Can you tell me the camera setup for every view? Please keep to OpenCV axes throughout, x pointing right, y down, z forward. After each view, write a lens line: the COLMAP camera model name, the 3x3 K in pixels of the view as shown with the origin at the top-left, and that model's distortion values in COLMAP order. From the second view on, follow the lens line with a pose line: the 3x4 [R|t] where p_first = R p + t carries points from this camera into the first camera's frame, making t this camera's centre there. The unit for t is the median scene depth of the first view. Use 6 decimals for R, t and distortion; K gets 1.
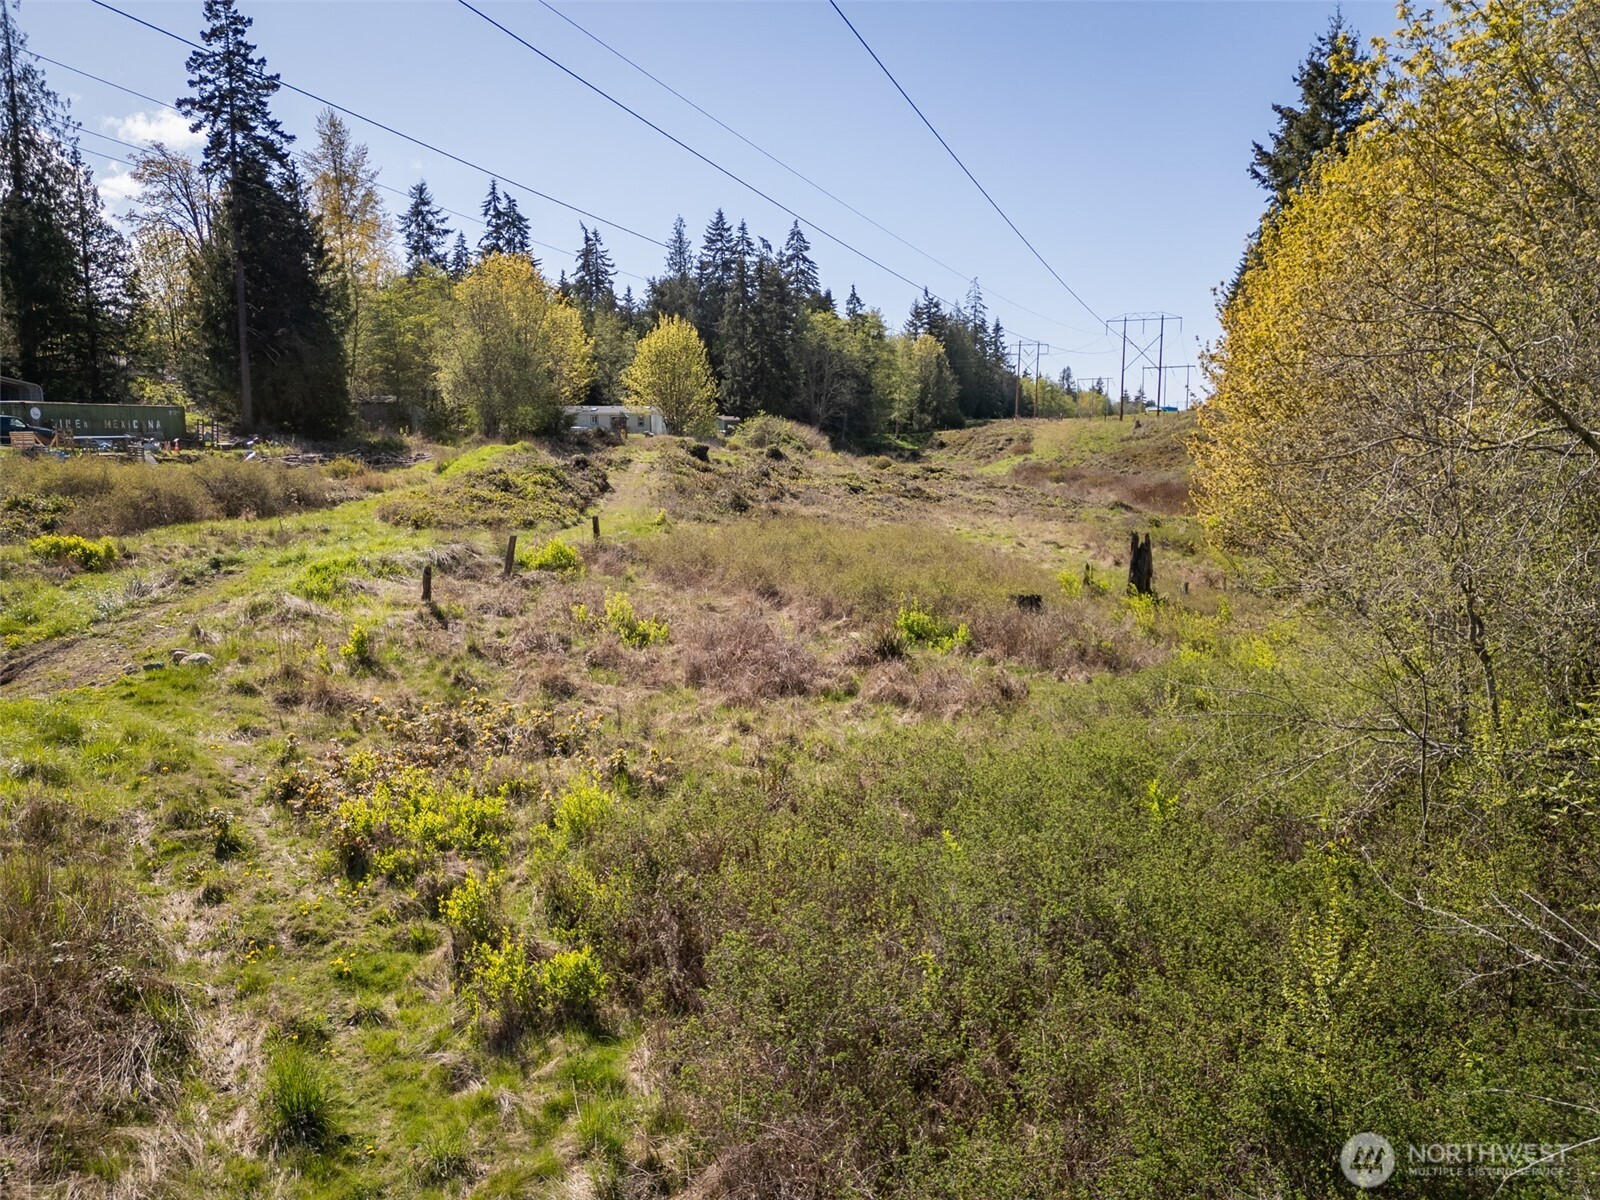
lens RADIAL K [[1118.1, 0, 792.6], [0, 1118.1, 595.2], [0, 0, 1]] dist [0.079555, -0.080241]
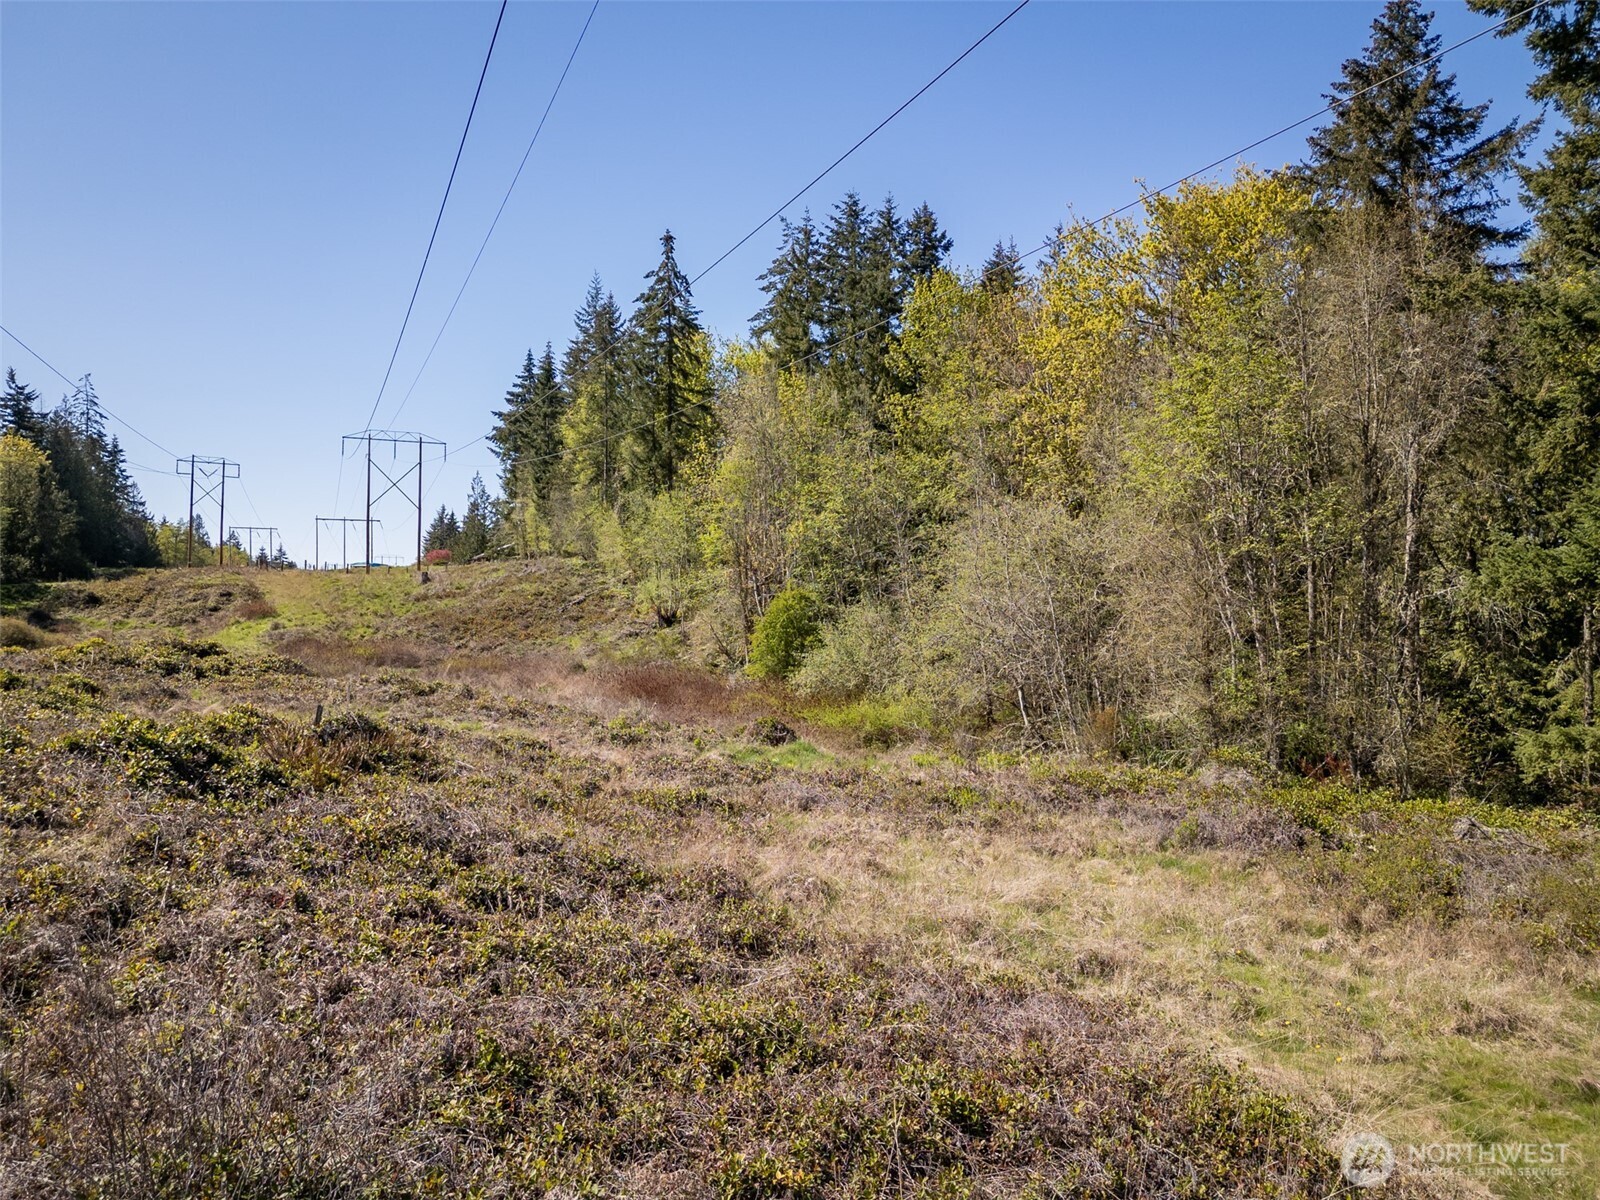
lens RADIAL K [[1118.1, 0, 792.6], [0, 1118.1, 595.2], [0, 0, 1]] dist [0.079555, -0.080241]
pose [[0.730033, 0.022764, 0.683032, -0.001701], [0.078961, 0.989942, -0.117388, -0.032789], [-0.678835, 0.139630, 0.720893, 0.274538]]
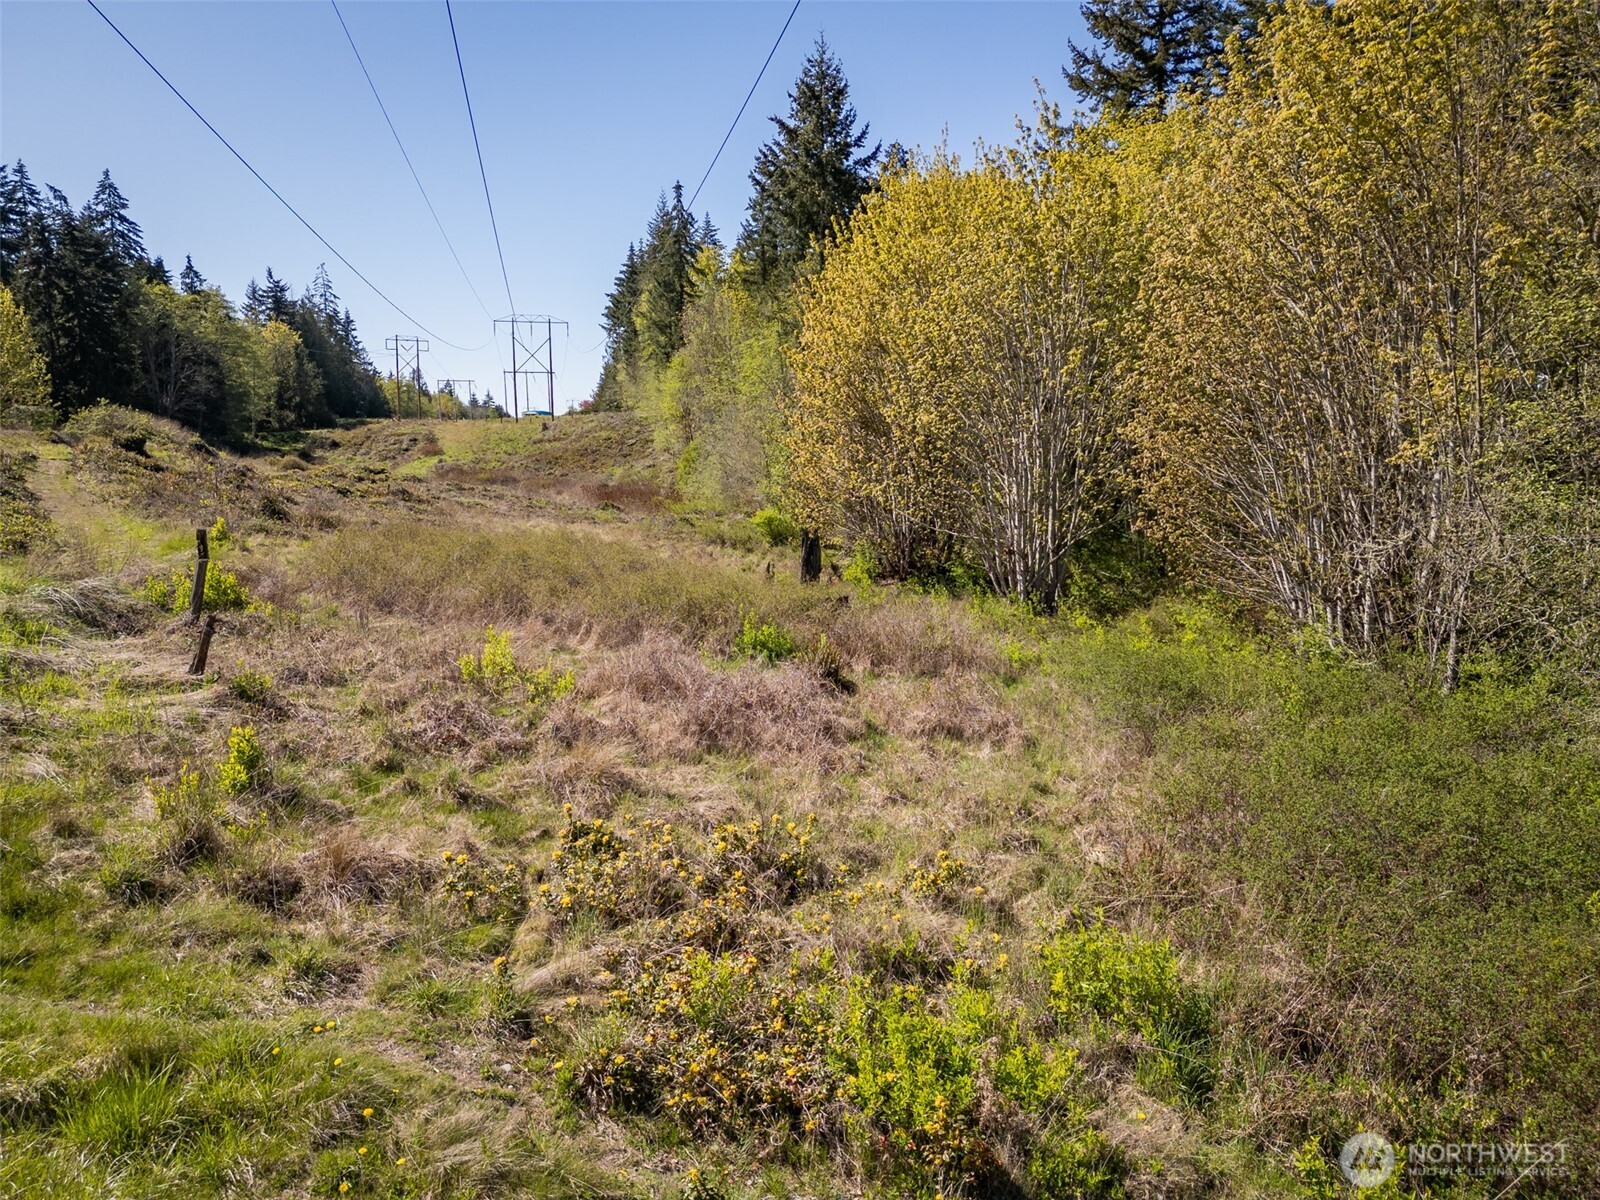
lens RADIAL K [[1118.1, 0, 792.6], [0, 1118.1, 595.2], [0, 0, 1]] dist [0.079555, -0.080241]
pose [[0.839876, -0.066720, 0.538663, -0.043076], [0.069016, 0.997488, 0.015943, -0.002786], [-0.538373, 0.023786, 0.842371, 0.037575]]
